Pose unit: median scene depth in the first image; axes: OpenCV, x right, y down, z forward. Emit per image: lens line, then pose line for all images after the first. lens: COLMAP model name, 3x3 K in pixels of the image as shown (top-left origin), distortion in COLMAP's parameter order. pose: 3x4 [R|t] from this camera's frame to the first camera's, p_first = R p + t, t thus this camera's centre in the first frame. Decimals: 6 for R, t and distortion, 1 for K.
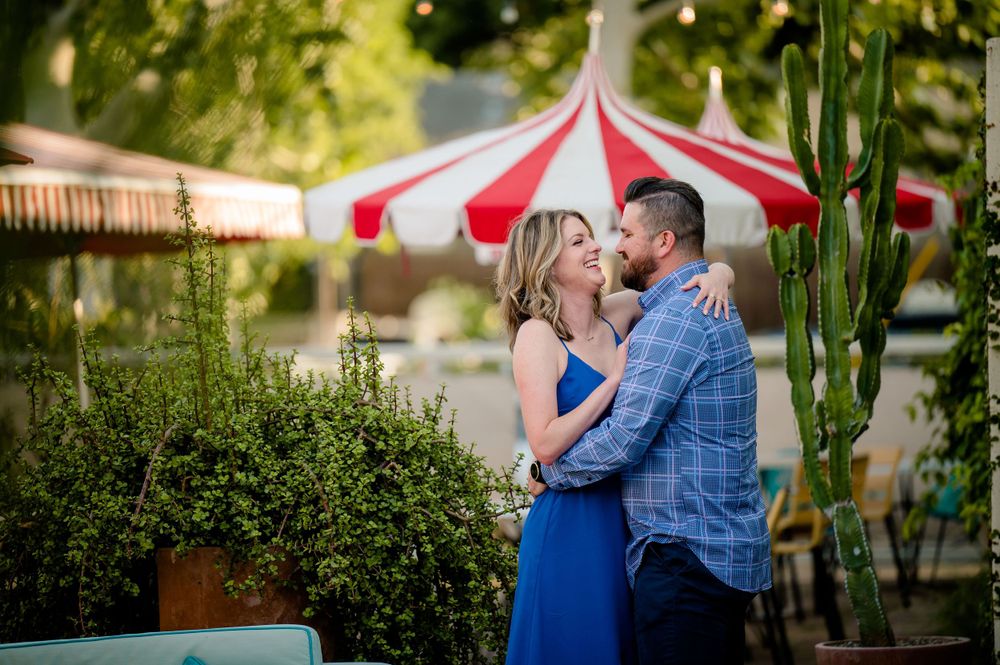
lens RADIAL K [[5640.2, 0, 500.0], [0, 5640.2, 332.5], [0, 0, 1]] dist [2.641255, 1.636933]
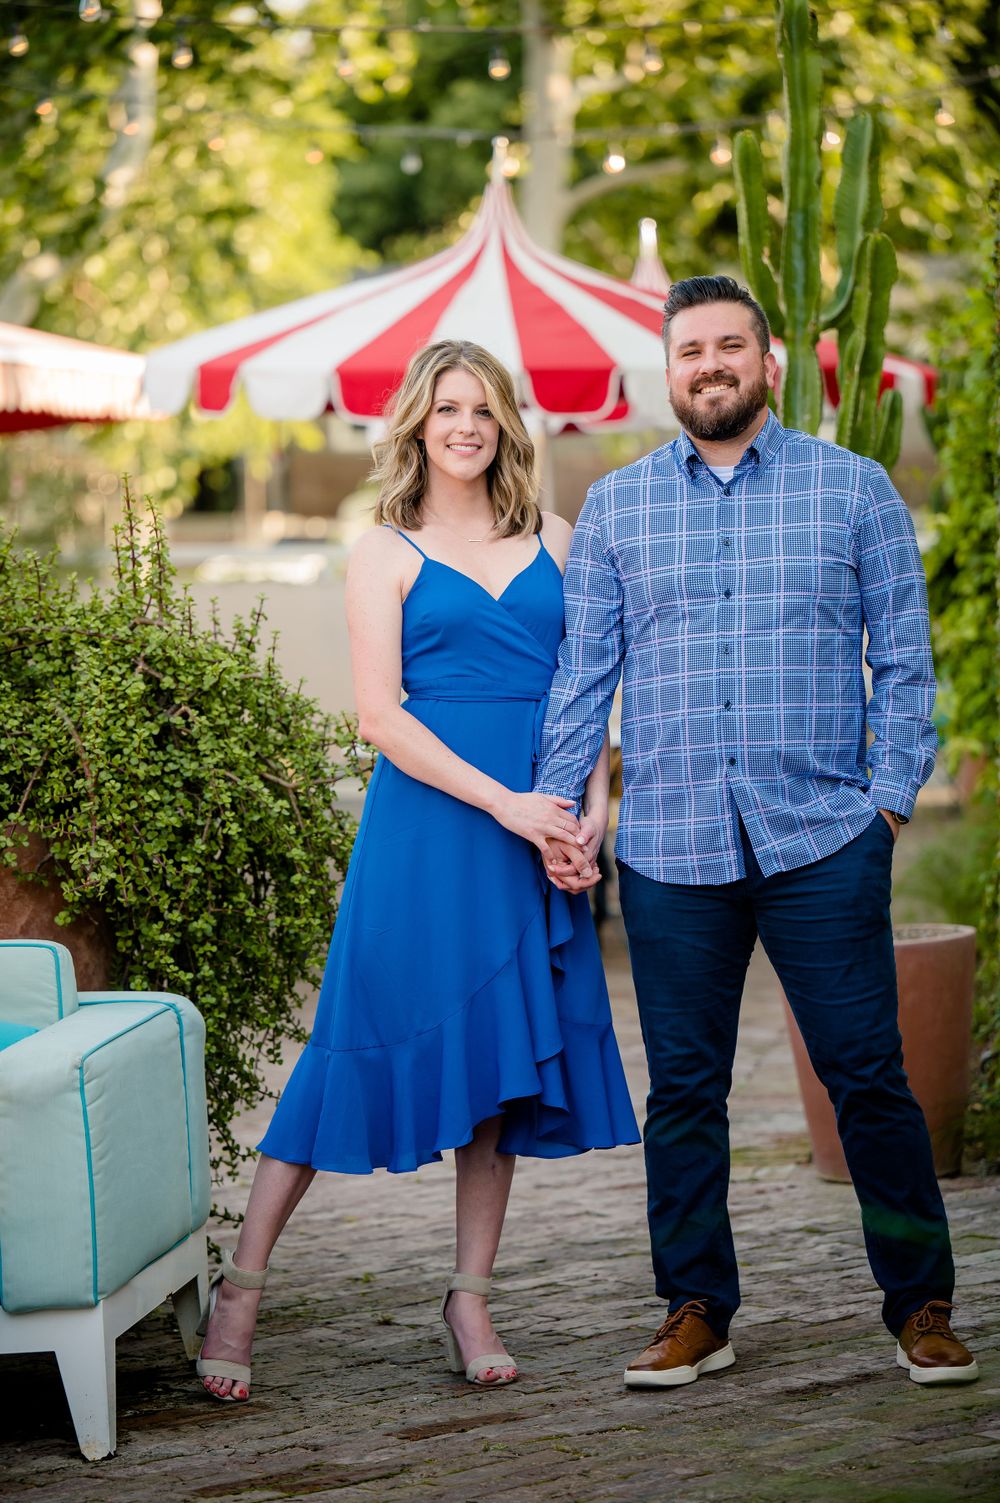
lens RADIAL K [[5461.6, 0, 500.0], [0, 5461.6, 751.5], [0, 0, 1]] dist [0.884730, -1.617045]
pose [[0.999947, 0.000806, 0.010284, 0.013308], [-0.001210, 0.999224, 0.039375, 0.001643], [-0.010245, -0.039385, 0.999172, 0.317558]]
